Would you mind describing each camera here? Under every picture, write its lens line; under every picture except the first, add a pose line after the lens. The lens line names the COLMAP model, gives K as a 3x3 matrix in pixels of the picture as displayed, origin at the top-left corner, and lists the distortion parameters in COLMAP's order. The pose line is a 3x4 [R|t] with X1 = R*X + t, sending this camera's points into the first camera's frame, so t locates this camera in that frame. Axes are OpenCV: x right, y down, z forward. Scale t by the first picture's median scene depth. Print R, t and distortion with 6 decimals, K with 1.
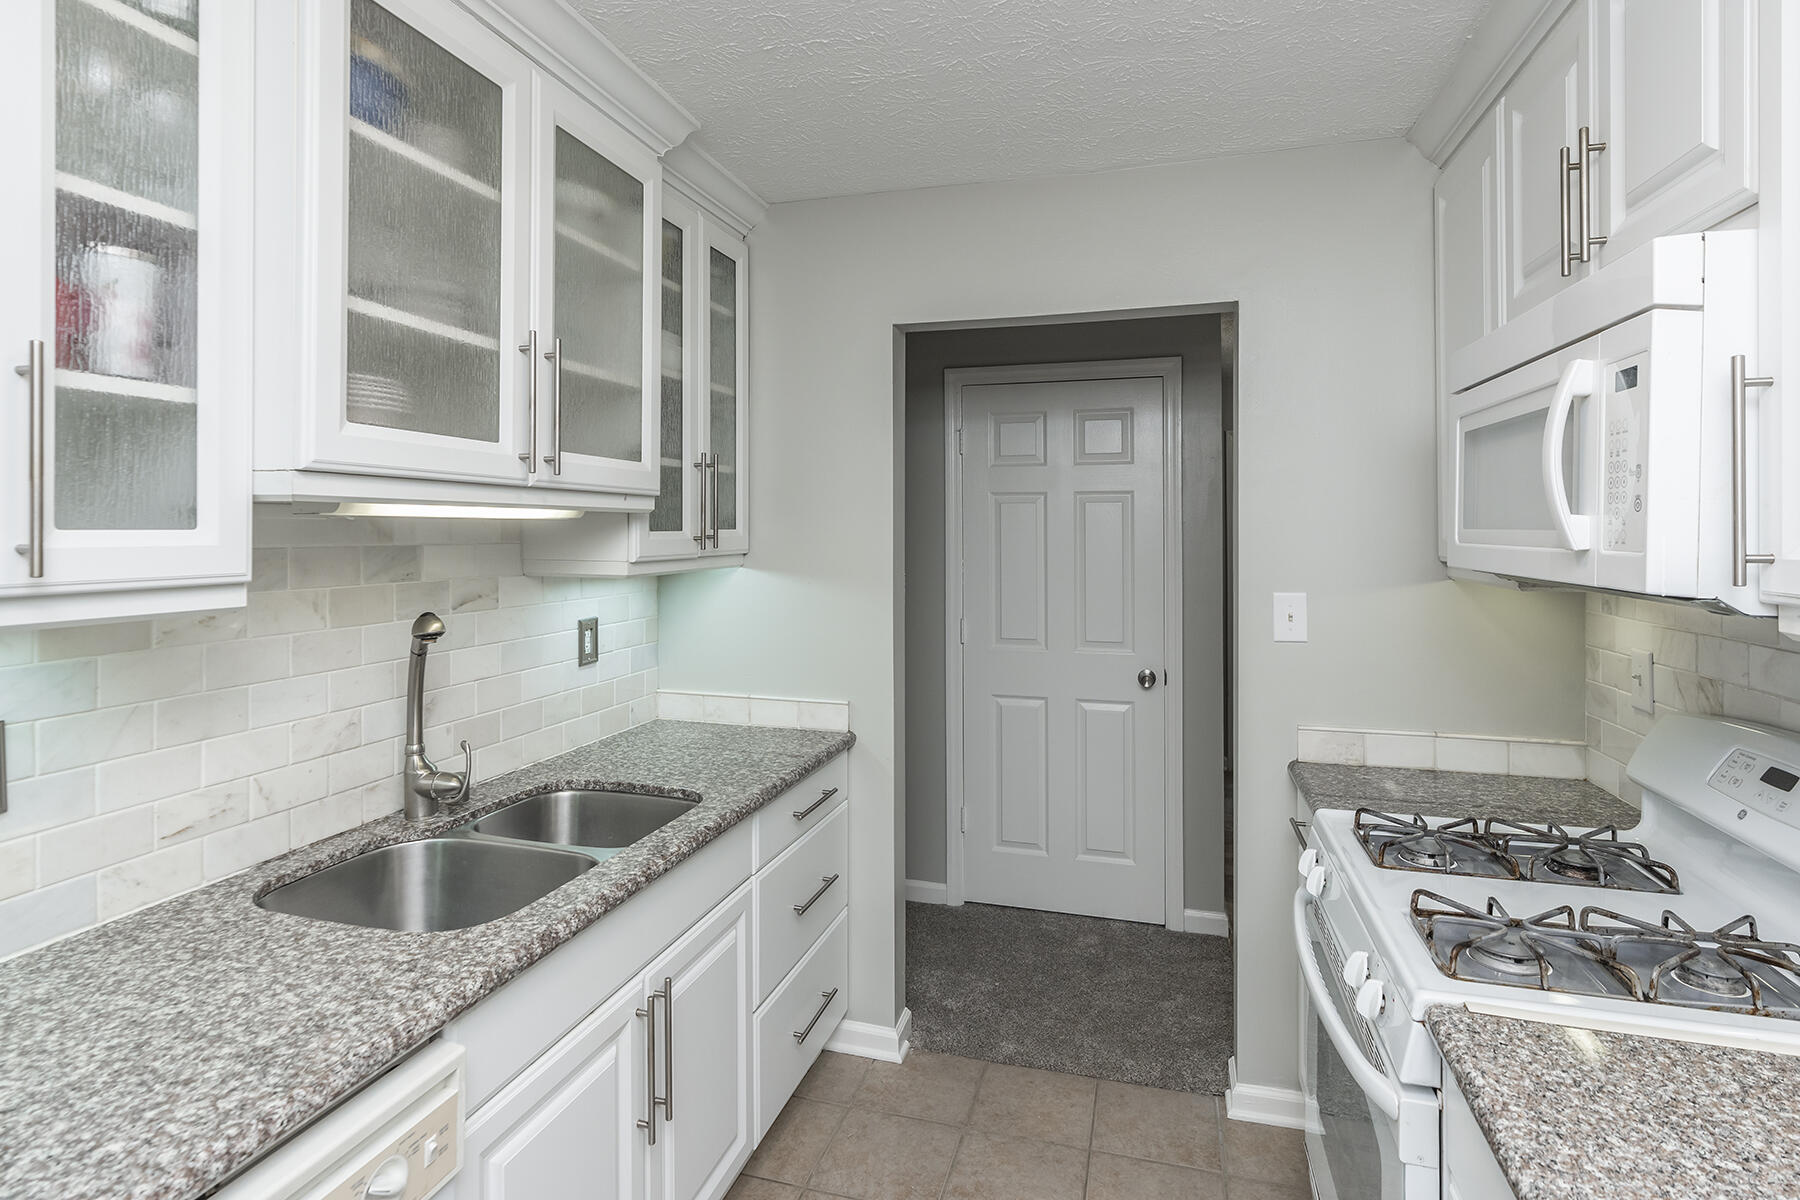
lens RADIAL K [[894.7, 0, 891.0], [0, 894.7, 536.8], [0, 0, 1]] dist [0.000768, 0.002183]
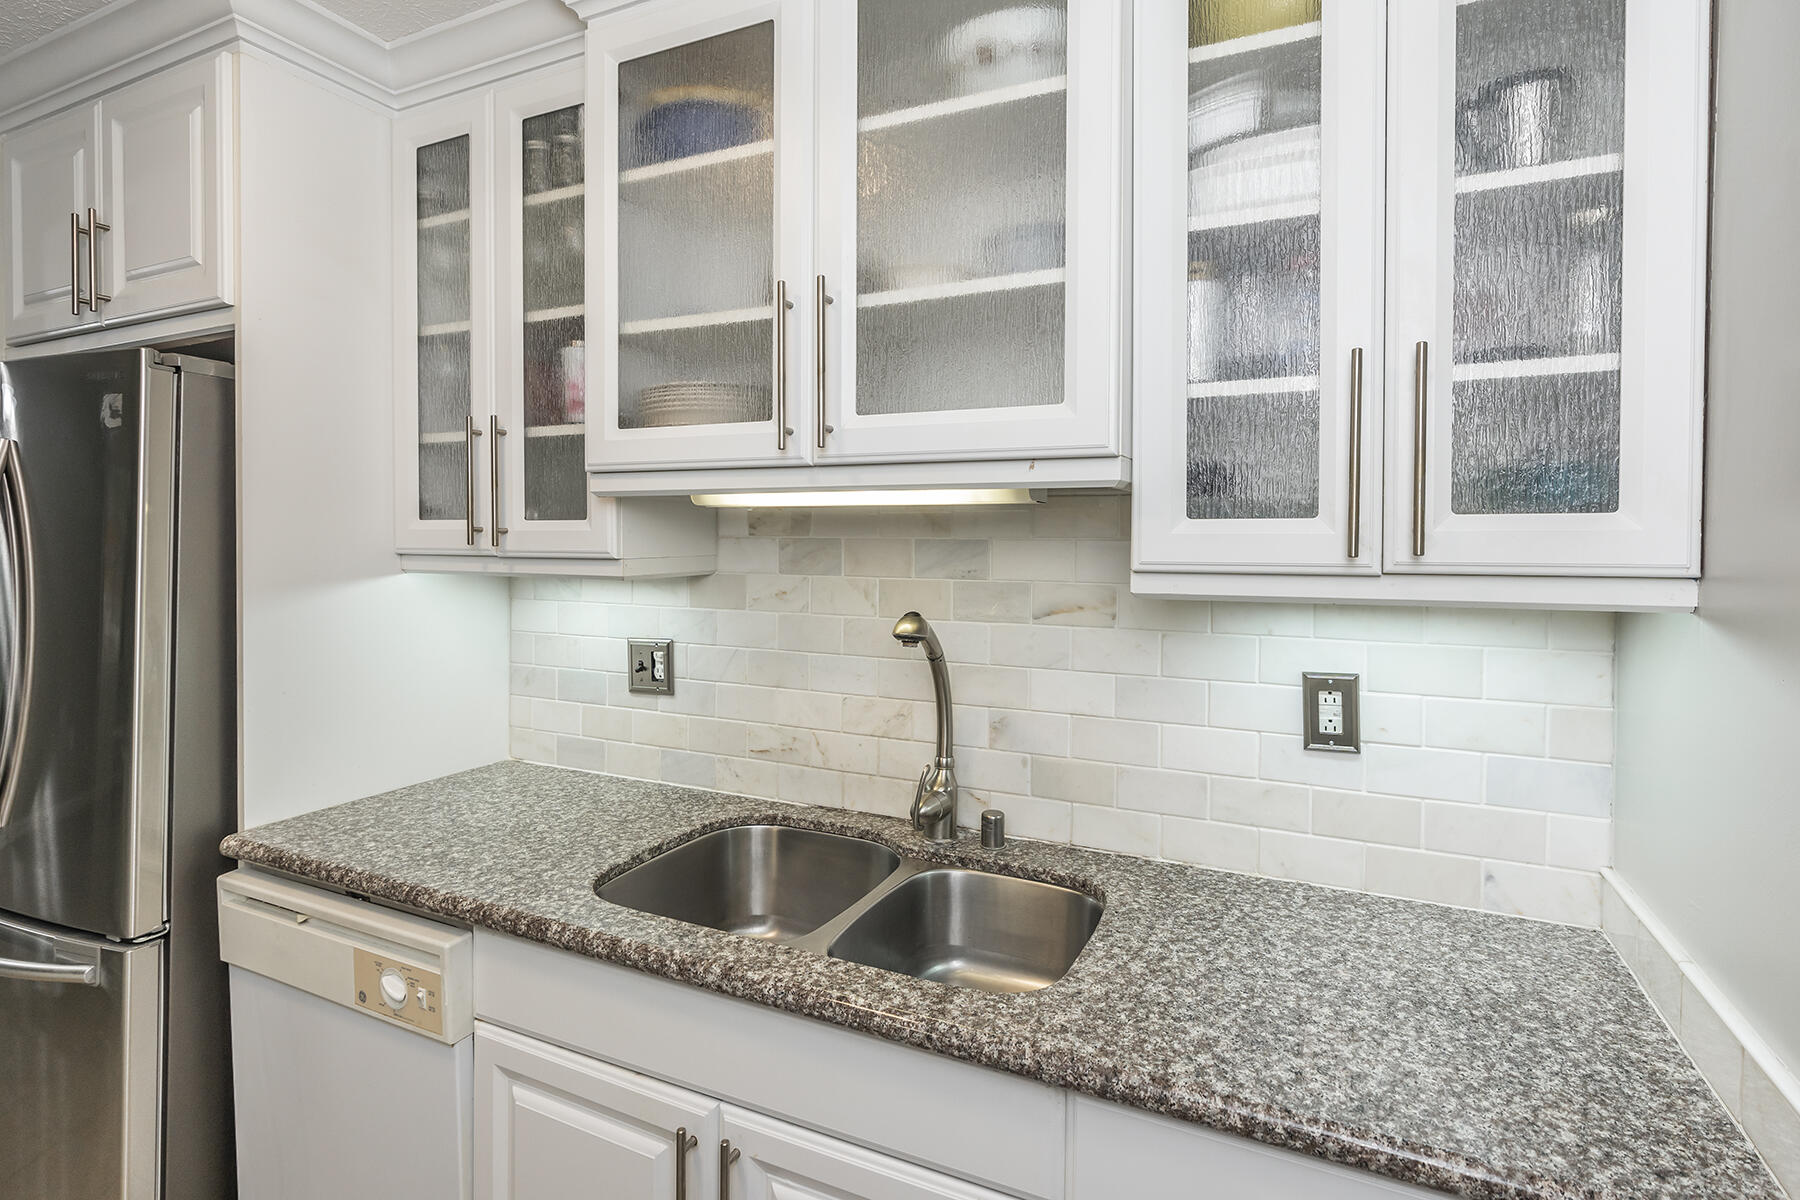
lens RADIAL K [[894.7, 0, 883.6], [0, 894.7, 564.6], [0, 0, 1]] dist [0.000768, 0.002183]
pose [[-0.162592, 0.025193, -0.986372, 0.397645], [-0.009960, 0.999581, 0.027172, 0.012891], [0.986643, 0.014242, -0.162273, 1.163645]]
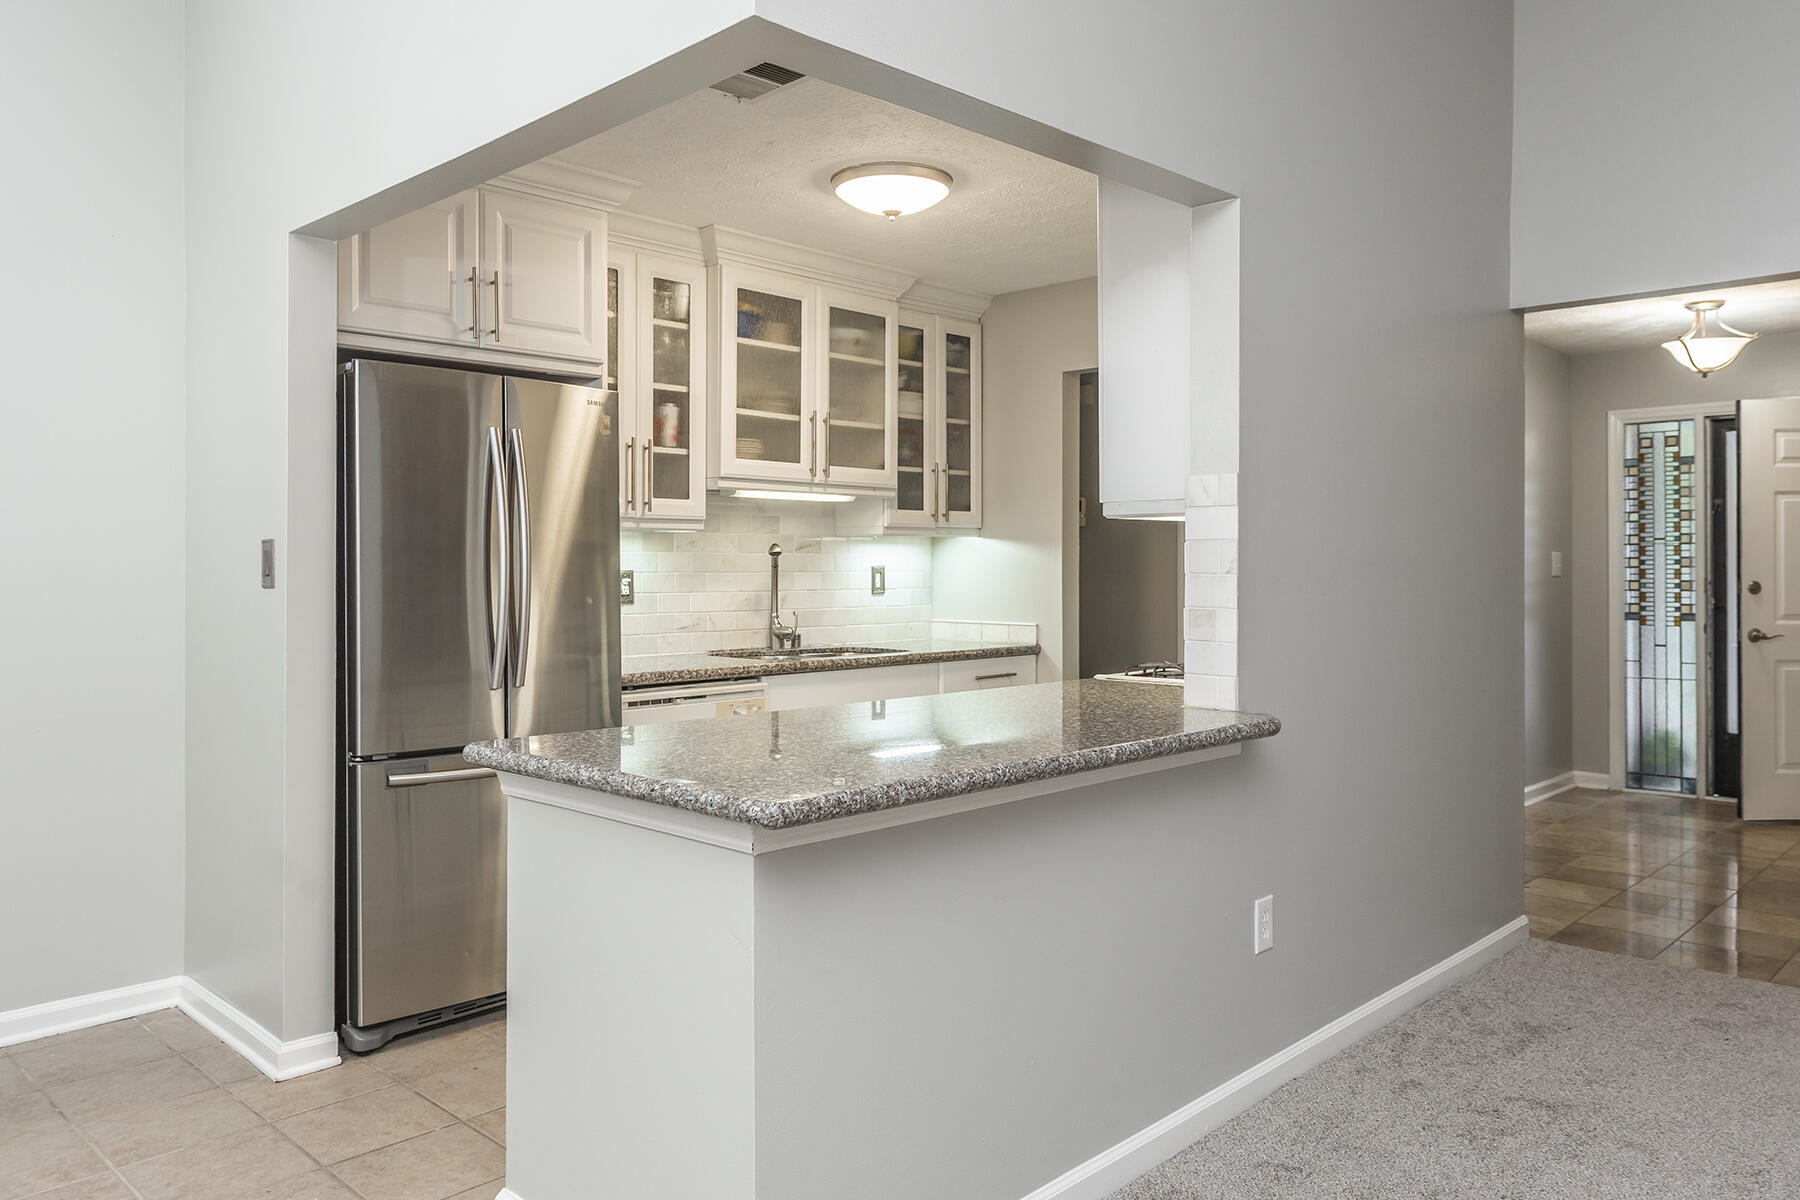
lens RADIAL K [[1248.2, 0, 907.3], [0, 1248.2, 584.4], [0, 0, 1]] dist [-0.000642, -0.000607]
pose [[0.887089, 0.008035, -0.461528, 1.110029], [-0.003817, 0.999942, 0.010071, 0.146018], [0.461582, -0.007172, 0.887068, -1.462158]]
